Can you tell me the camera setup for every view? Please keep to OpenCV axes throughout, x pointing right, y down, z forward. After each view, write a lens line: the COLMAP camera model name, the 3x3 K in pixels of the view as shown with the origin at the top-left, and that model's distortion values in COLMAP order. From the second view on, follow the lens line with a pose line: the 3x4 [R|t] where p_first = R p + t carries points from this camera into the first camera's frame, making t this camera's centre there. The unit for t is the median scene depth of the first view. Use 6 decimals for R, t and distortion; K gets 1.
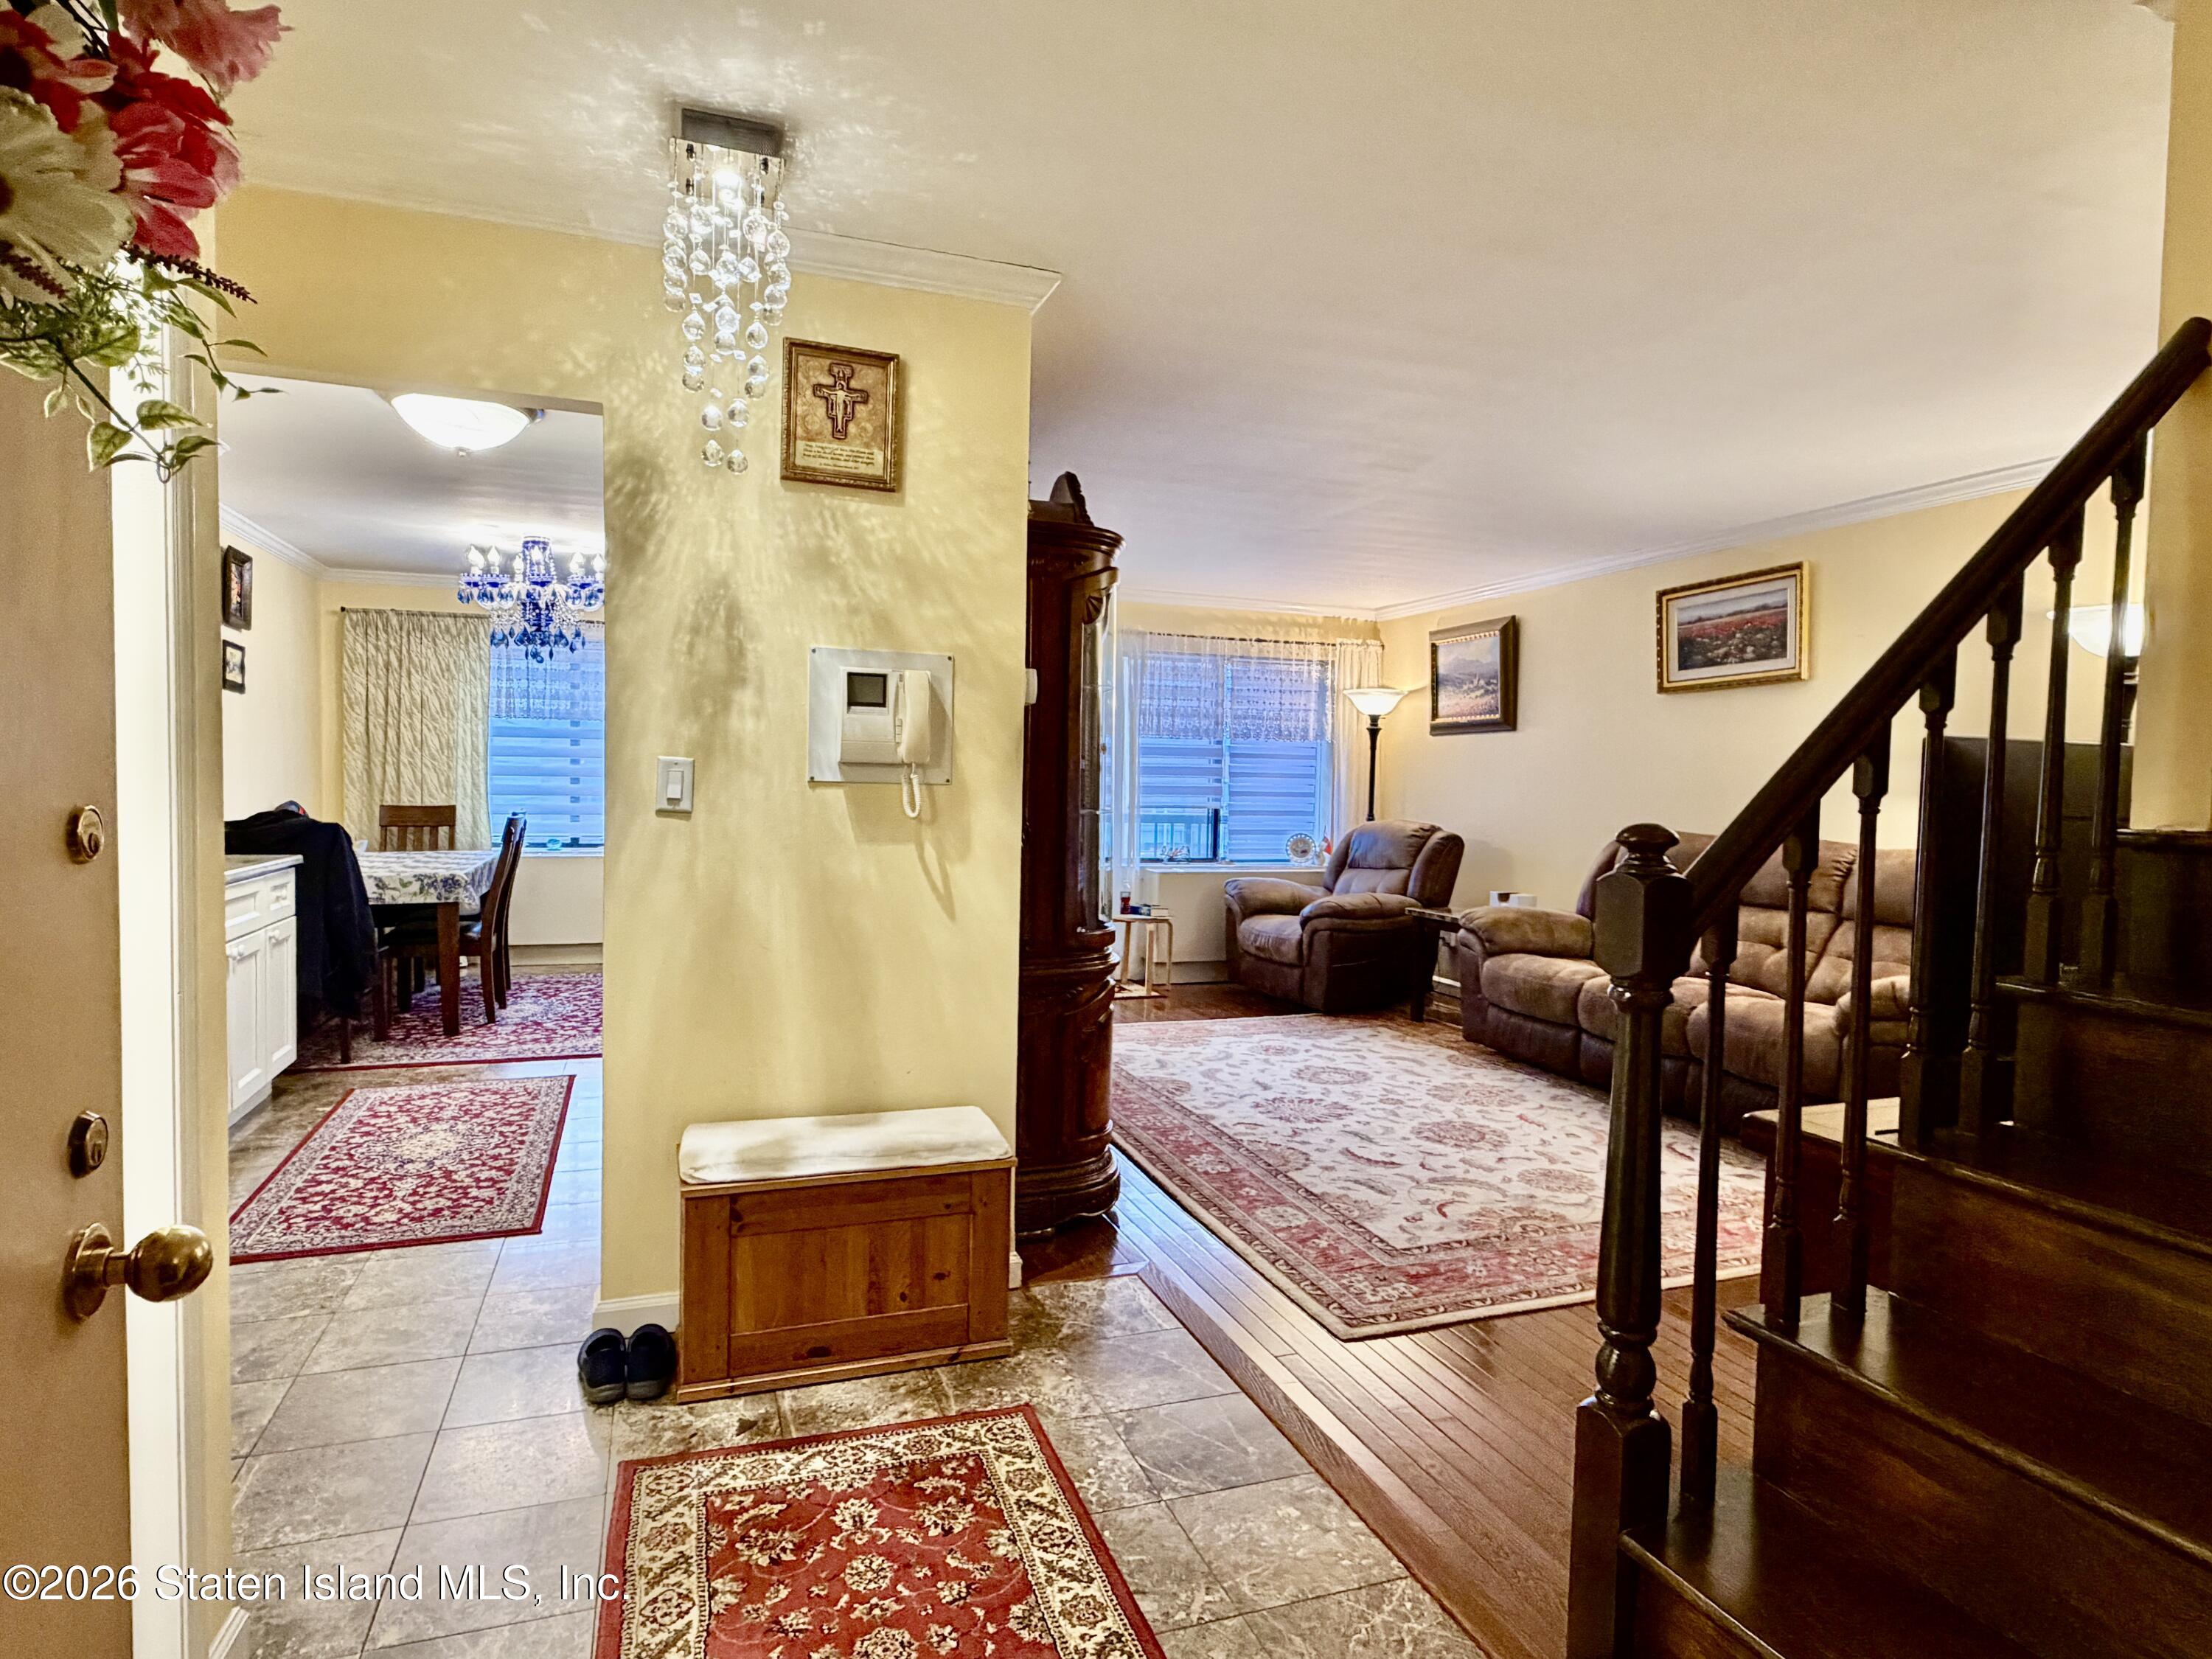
lens RADIAL K [[1227.2, 0, 1105.7], [0, 1227.2, 839.7], [0, 0, 1]] dist [-0.000411, -0.002777]
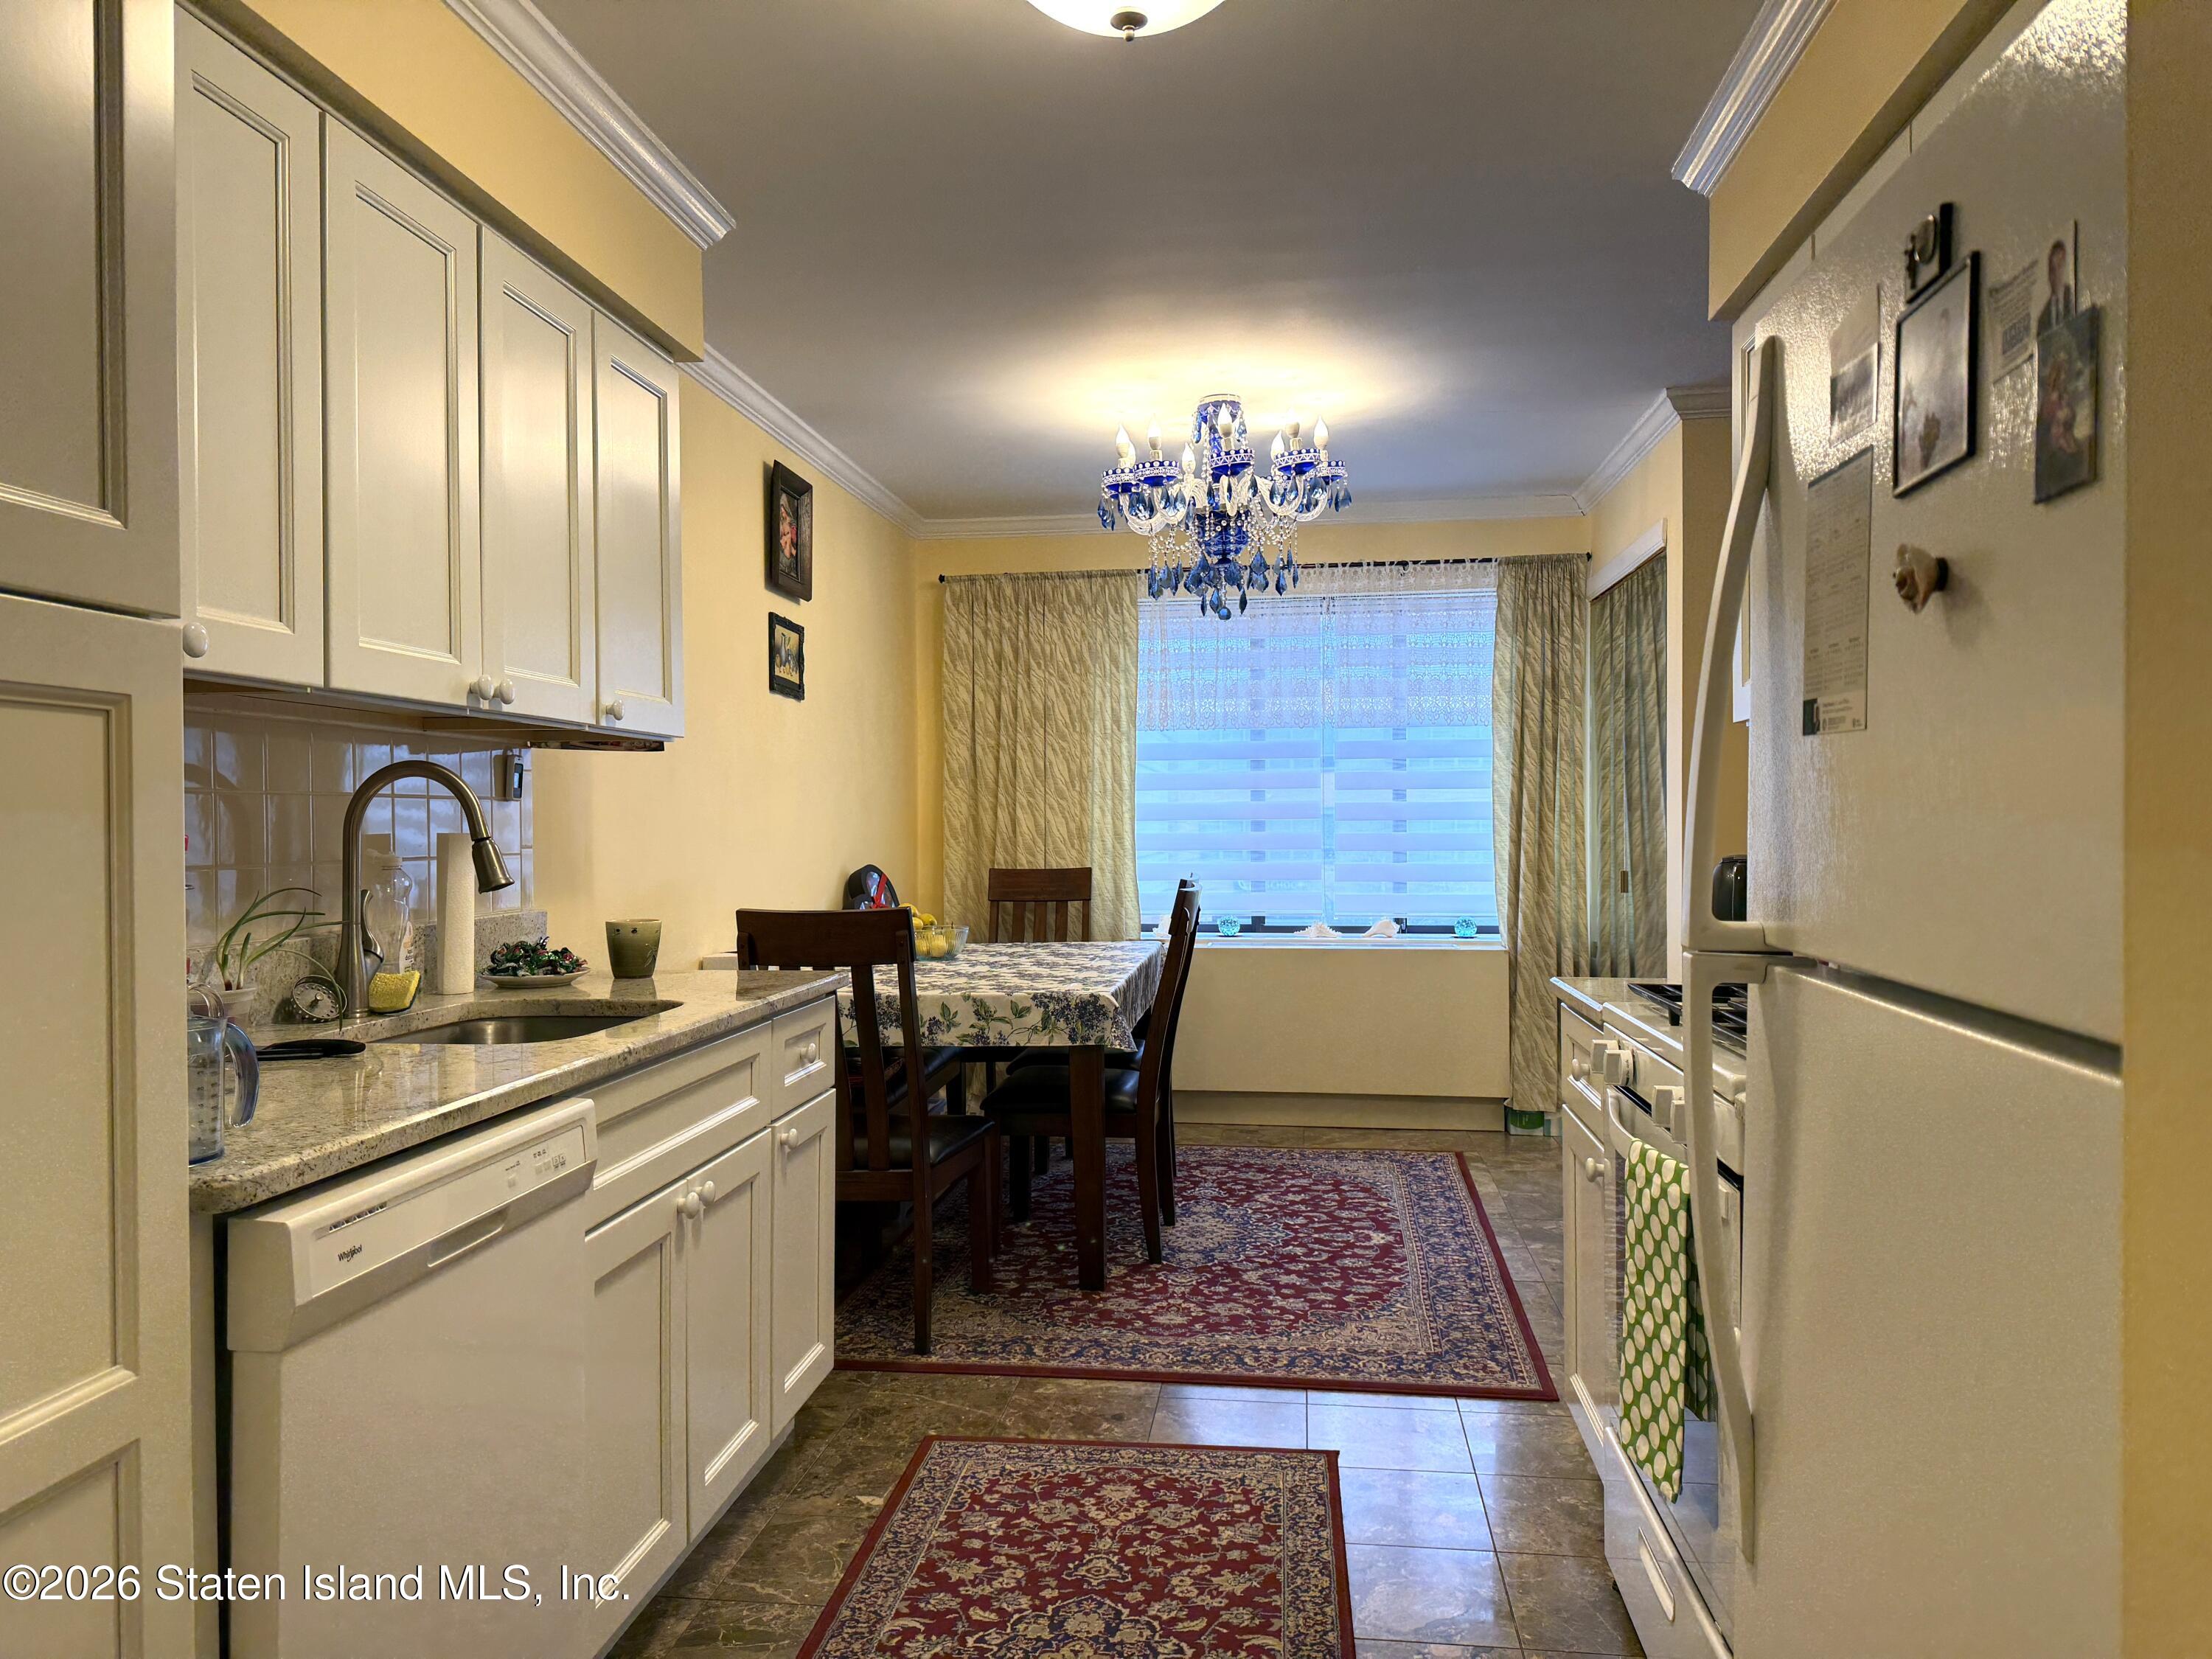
lens RADIAL K [[1550.8, 0, 1106.4], [0, 1550.8, 832.3], [0, 0, 1]] dist [-0.005204, -0.001509]
pose [[0.892199, -0.022564, -0.451079, -0.187762], [0.003349, 0.999054, -0.043351, -0.013241], [0.451631, 0.037167, 0.891431, 0.335916]]
